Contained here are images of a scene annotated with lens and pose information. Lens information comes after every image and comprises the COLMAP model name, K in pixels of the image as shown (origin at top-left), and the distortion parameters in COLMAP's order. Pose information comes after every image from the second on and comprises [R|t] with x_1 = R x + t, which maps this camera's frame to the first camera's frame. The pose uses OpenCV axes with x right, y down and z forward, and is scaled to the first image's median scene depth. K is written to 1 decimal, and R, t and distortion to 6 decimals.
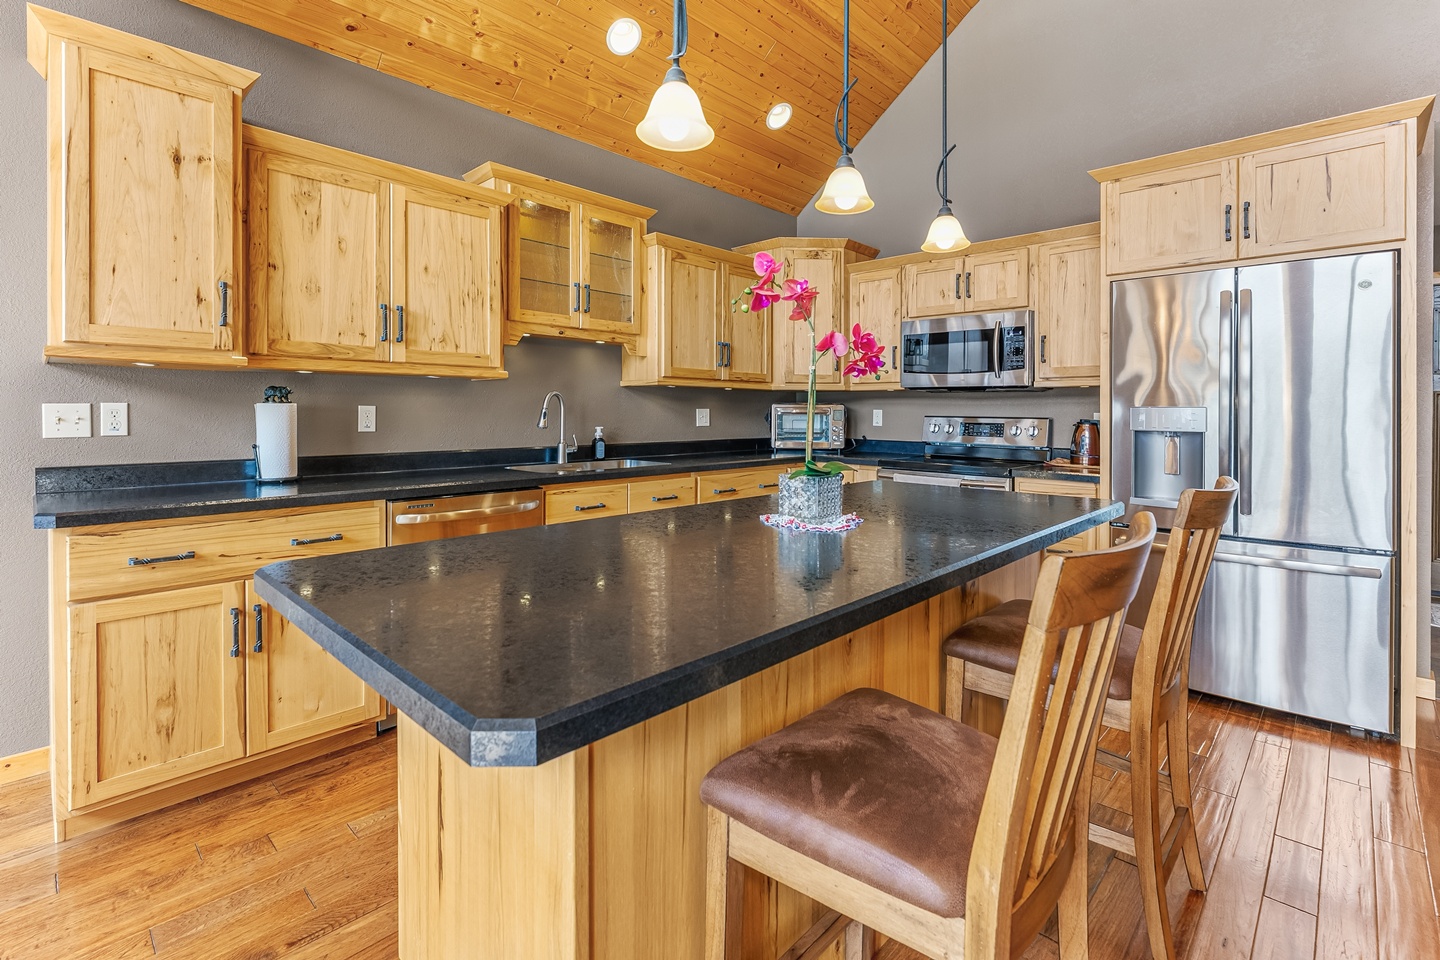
lens RADIAL K [[670.4, 0, 743.6], [0, 670.4, 423.0], [0, 0, 1]] dist [-0.003295, -0.000519]
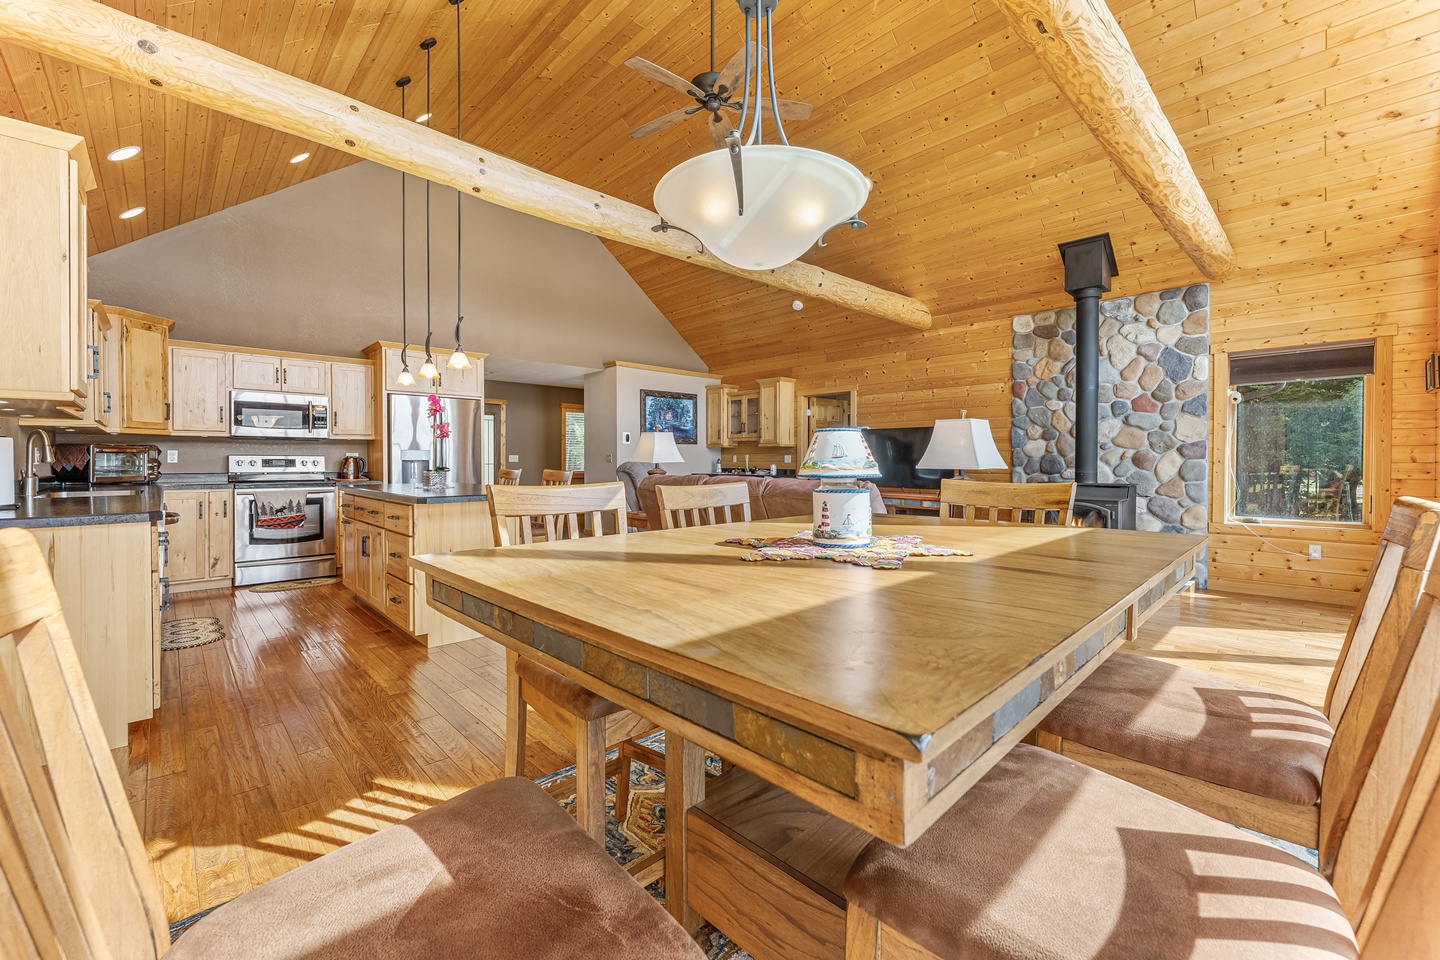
lens RADIAL K [[589.4, 0, 715.9], [0, 589.4, 463.2], [0, 0, 1]] dist [-0.002607, -0.000355]
pose [[0.067549, -0.011029, 0.997655, -1.405359], [0.017226, 0.999803, 0.009886, 0.020654], [-0.997567, 0.016518, 0.067726, -0.218684]]
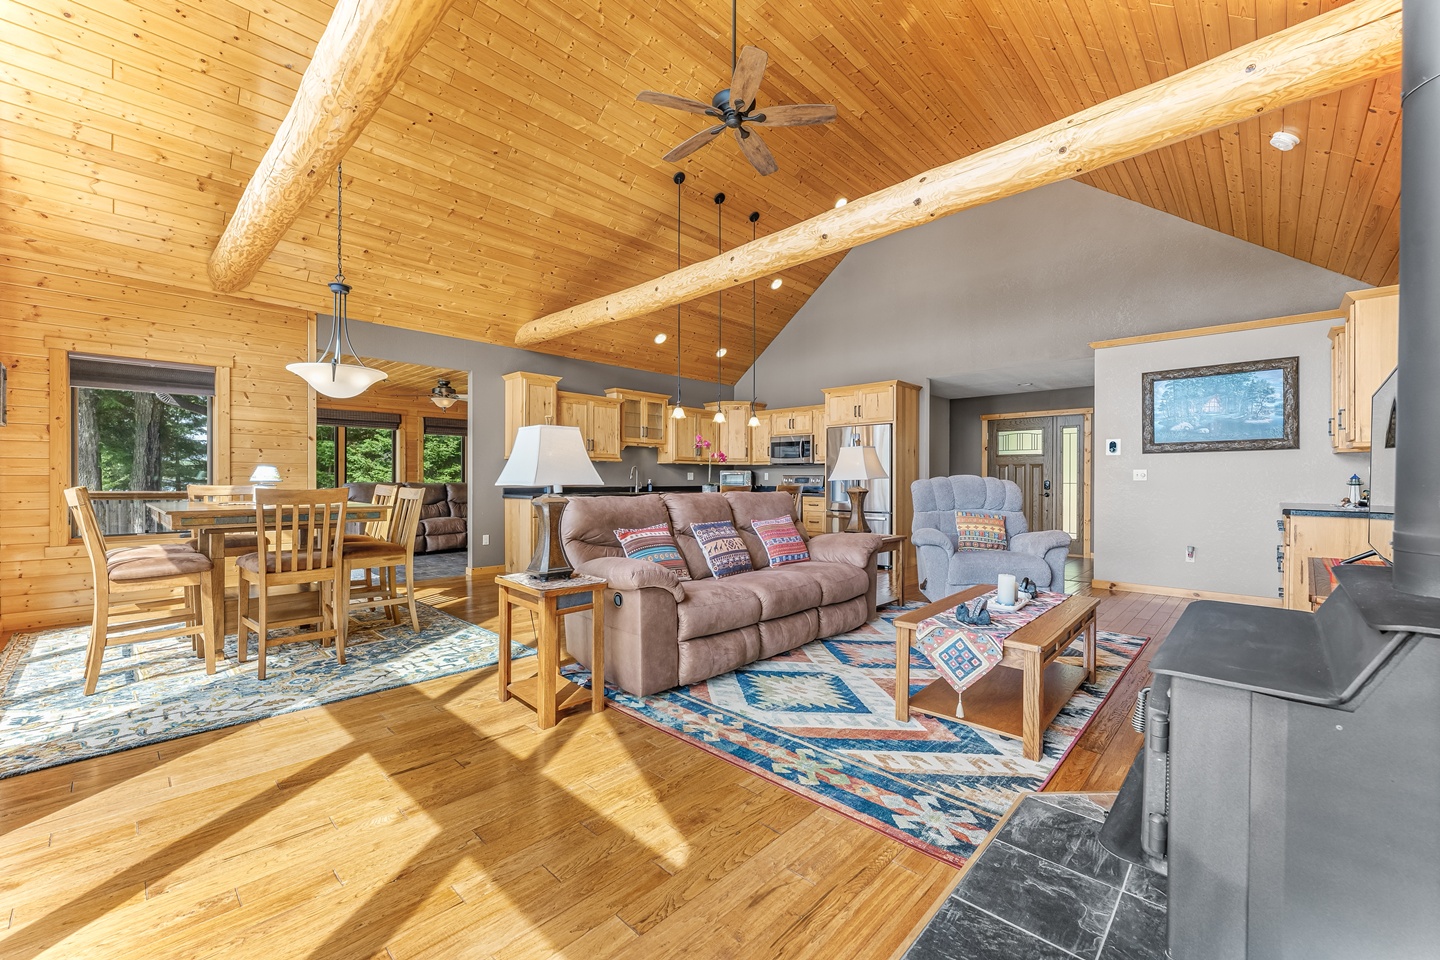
lens RADIAL K [[589.4, 0, 729.7], [0, 589.4, 481.3], [0, 0, 1]] dist [-0.002607, -0.000355]
pose [[0.999979, -0.005601, -0.003289, 0.129124], [0.005555, 0.999891, -0.013670, 0.057985], [0.003365, 0.013651, 0.999901, -1.637906]]
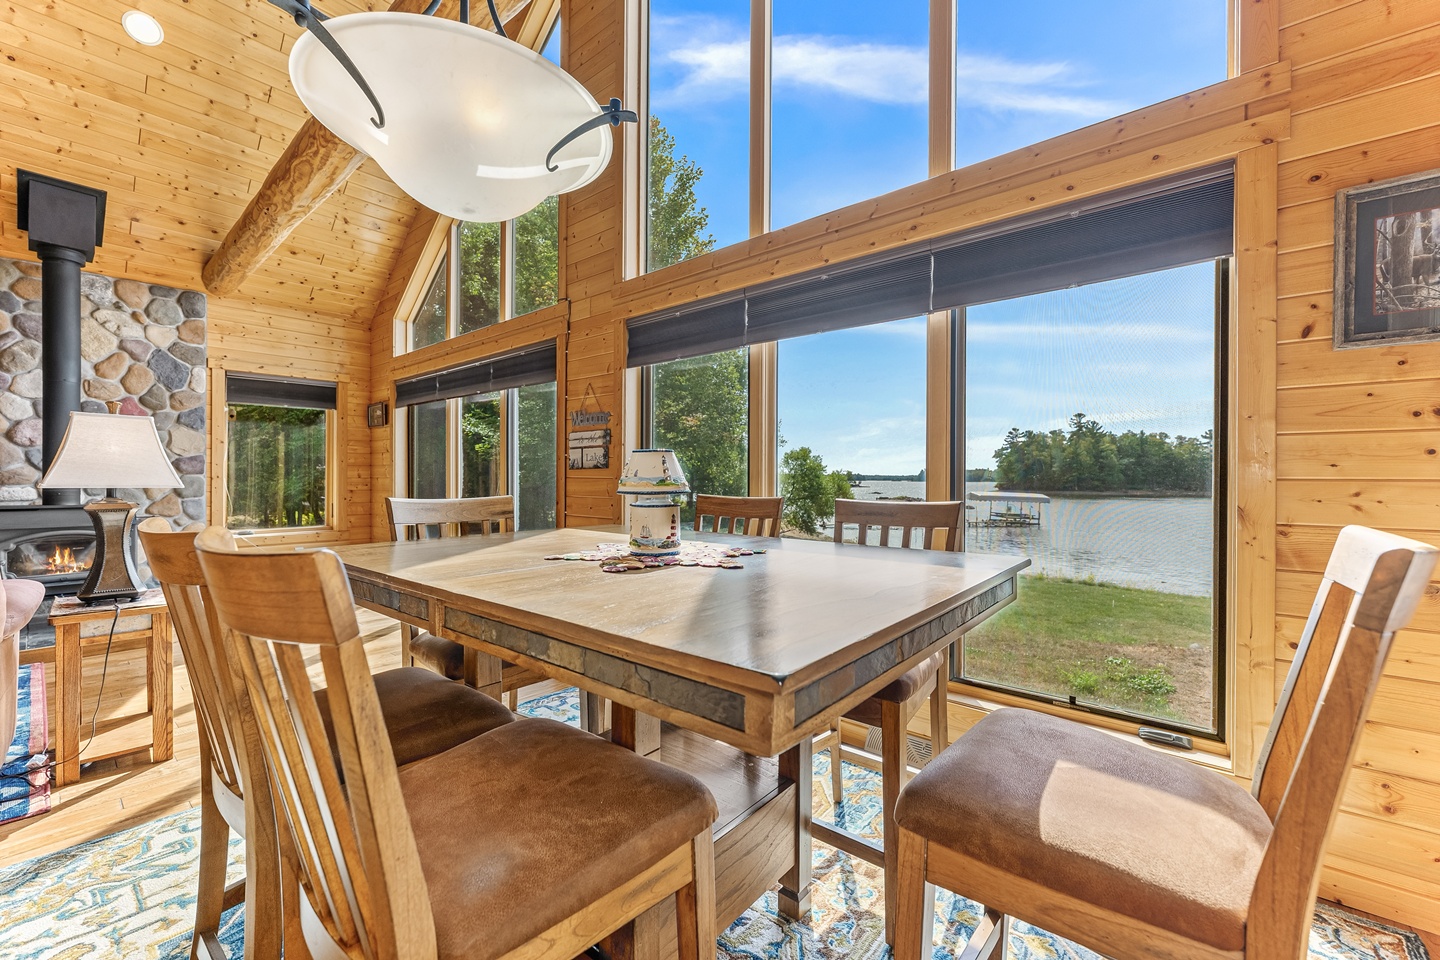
lens RADIAL K [[589.4, 0, 727.4], [0, 589.4, 479.8], [0, 0, 1]] dist [-0.002607, -0.000355]
pose [[-0.997568, -0.010001, -0.068977, -0.943232], [-0.011391, 0.999740, 0.019775, 0.015391], [0.068762, 0.020512, -0.997422, 0.256450]]
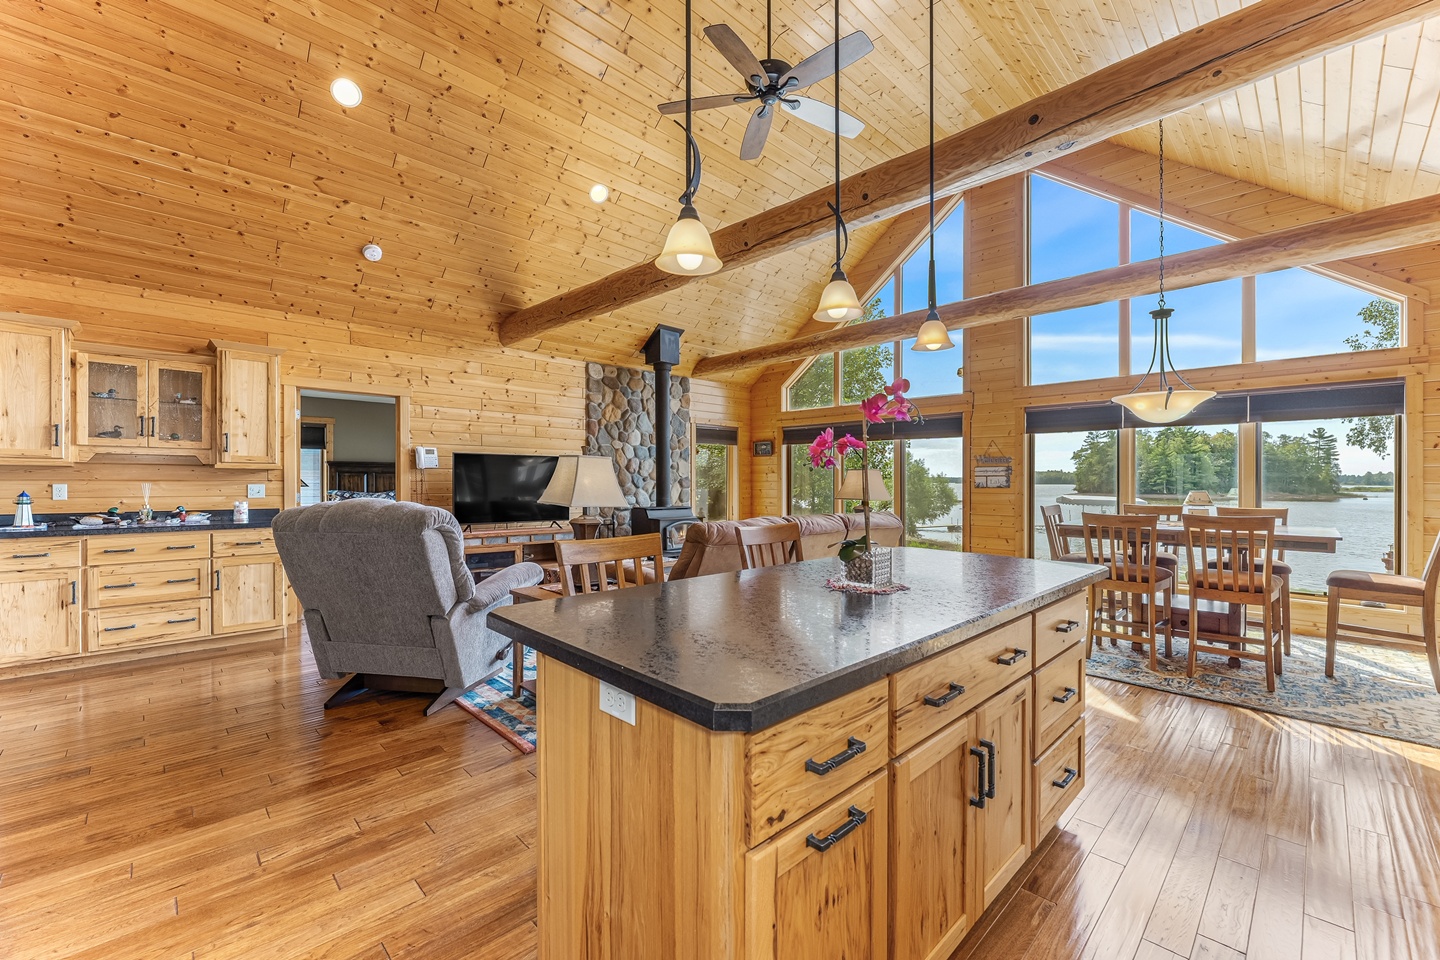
lens RADIAL K [[589.4, 0, 731.1], [0, 589.4, 476.8], [0, 0, 1]] dist [-0.002607, -0.000355]
pose [[-0.999517, -0.010024, 0.029403, 0.198355], [-0.009683, 0.999884, 0.011716, -0.039330], [-0.029517, 0.011426, -0.999499, 1.262709]]
